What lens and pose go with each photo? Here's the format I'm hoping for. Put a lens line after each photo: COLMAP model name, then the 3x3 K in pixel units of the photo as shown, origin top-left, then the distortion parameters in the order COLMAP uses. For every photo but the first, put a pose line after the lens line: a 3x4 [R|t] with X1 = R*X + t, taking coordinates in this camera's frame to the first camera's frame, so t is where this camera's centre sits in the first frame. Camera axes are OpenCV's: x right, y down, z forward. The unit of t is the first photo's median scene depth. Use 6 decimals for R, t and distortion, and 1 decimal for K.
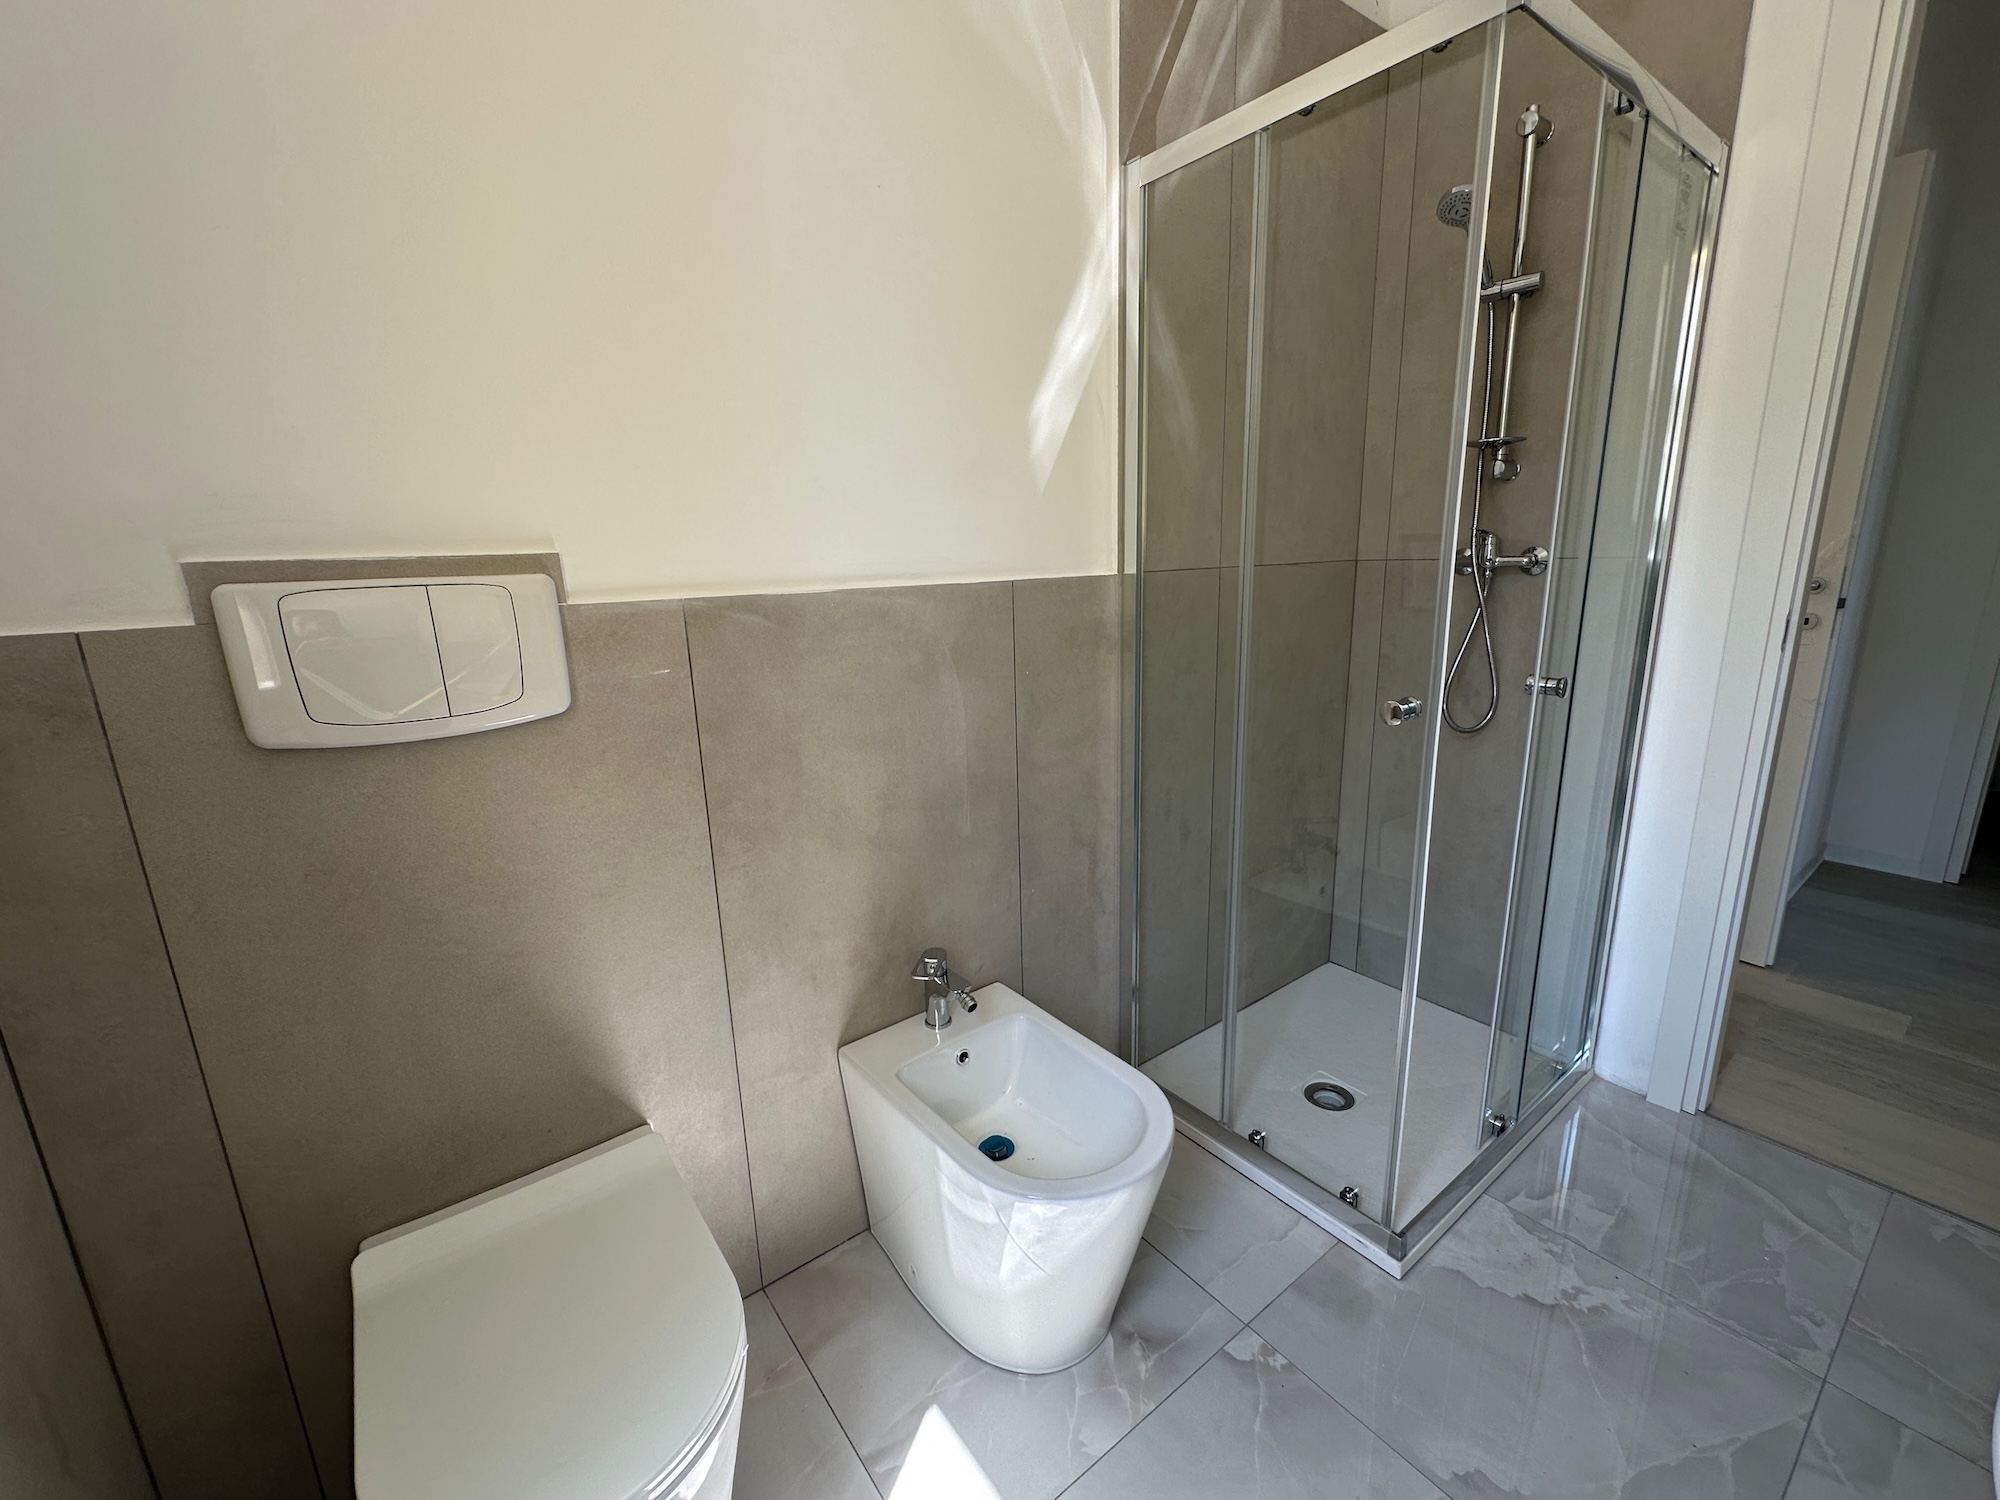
lens RADIAL K [[801.8, 0, 1017.4], [0, 801.8, 742.0], [0, 0, 1]] dist [-0.002896, 0.000630]
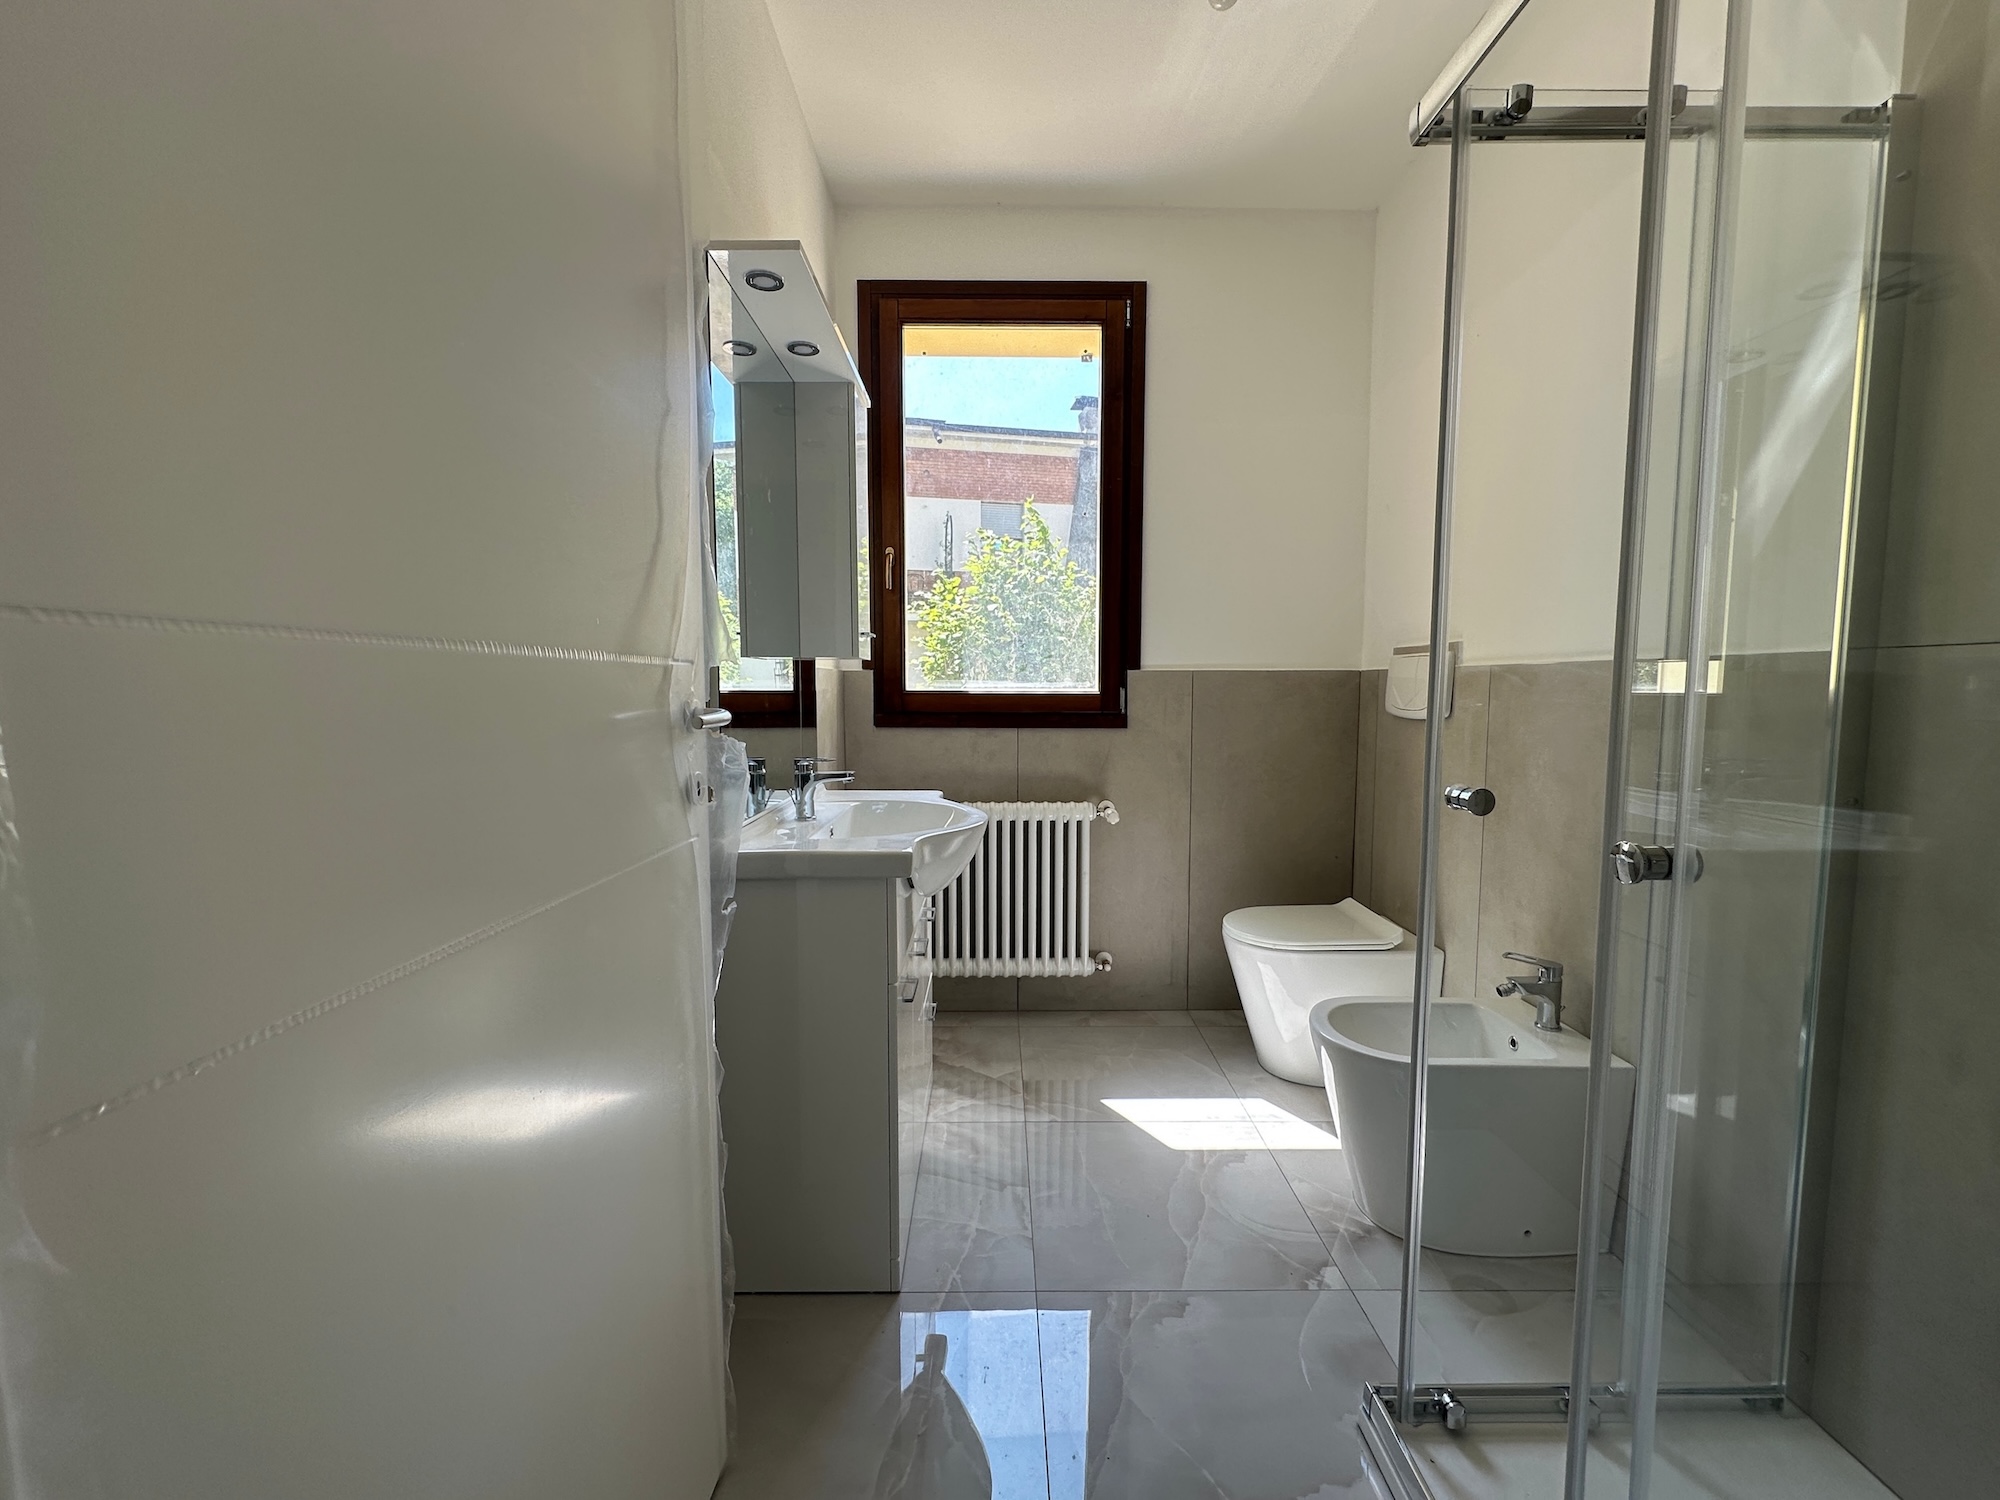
lens RADIAL K [[801.8, 0, 994.6], [0, 801.8, 747.0], [0, 0, 1]] dist [-0.002896, 0.000630]
pose [[-0.608079, 0.075110, -0.790315, 1.580448], [-0.184170, 0.955009, 0.232465, -0.202623], [0.772218, 0.286910, -0.566888, 1.132309]]
